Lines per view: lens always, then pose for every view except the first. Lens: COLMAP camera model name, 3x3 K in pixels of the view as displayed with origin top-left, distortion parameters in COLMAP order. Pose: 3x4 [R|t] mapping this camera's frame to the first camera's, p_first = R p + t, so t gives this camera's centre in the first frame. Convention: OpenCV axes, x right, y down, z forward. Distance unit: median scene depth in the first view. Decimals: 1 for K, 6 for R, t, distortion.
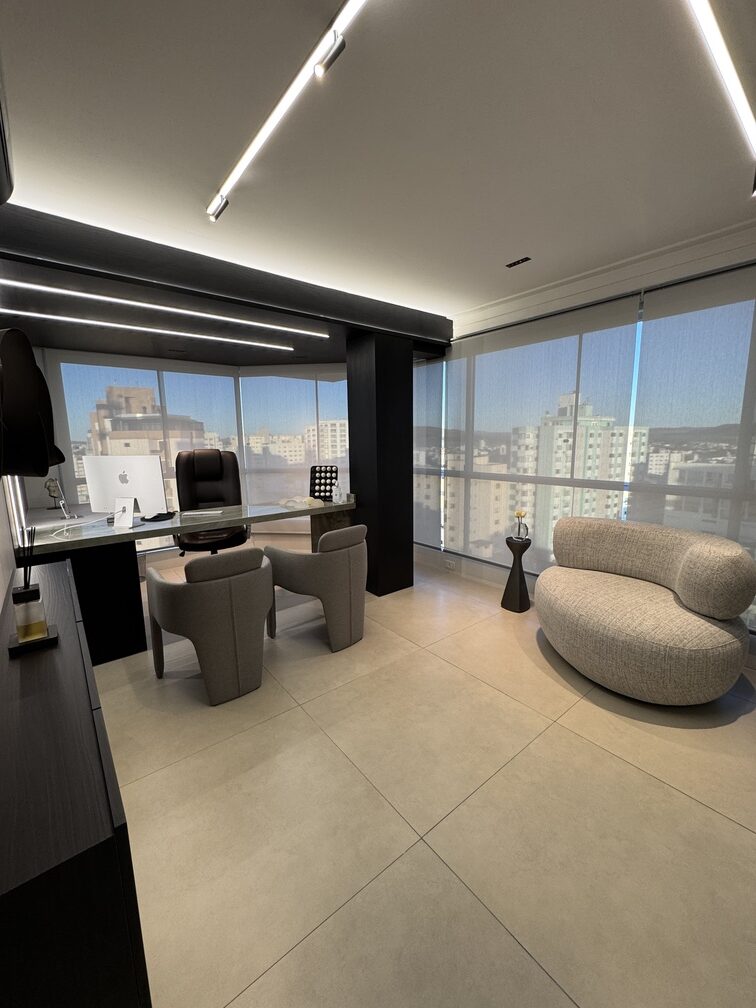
lens RADIAL K [[403.7, 0, 377.6], [0, 403.7, 501.7], [0, 0, 1]] dist [-0.005851, 0.000316]
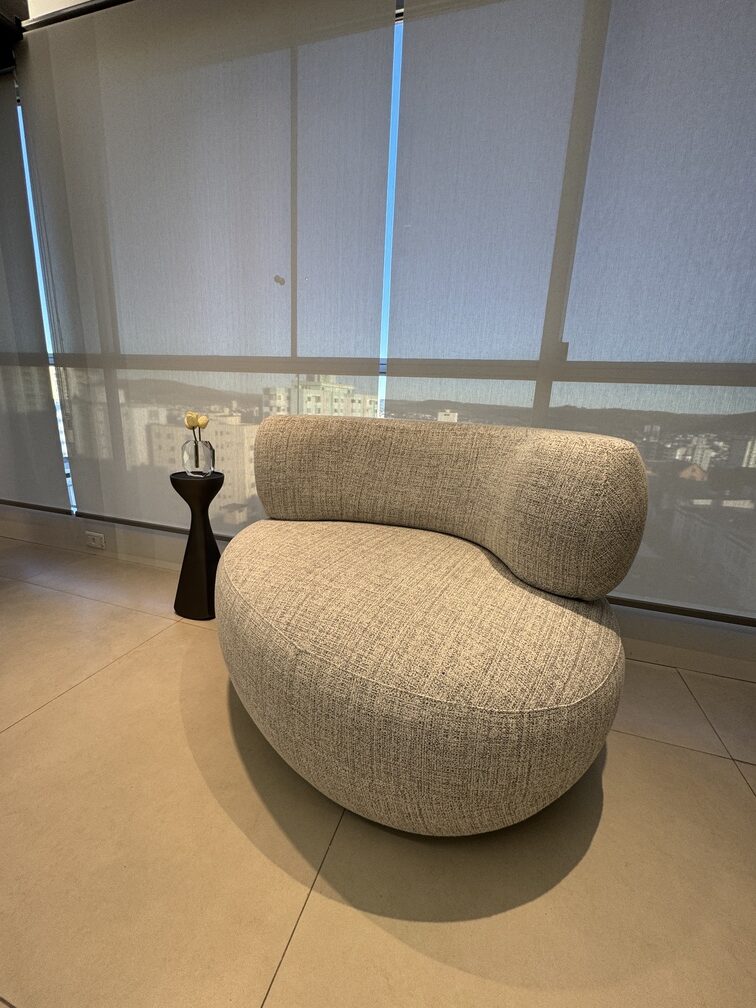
lens RADIAL K [[403.7, 0, 380.2], [0, 403.7, 505.5], [0, 0, 1]] dist [-0.005851, 0.000316]
pose [[0.830059, -0.081374, 0.551707, 0.258806], [0.025761, 0.993836, 0.107827, 0.083191], [-0.557080, -0.075290, 0.827039, 0.466172]]
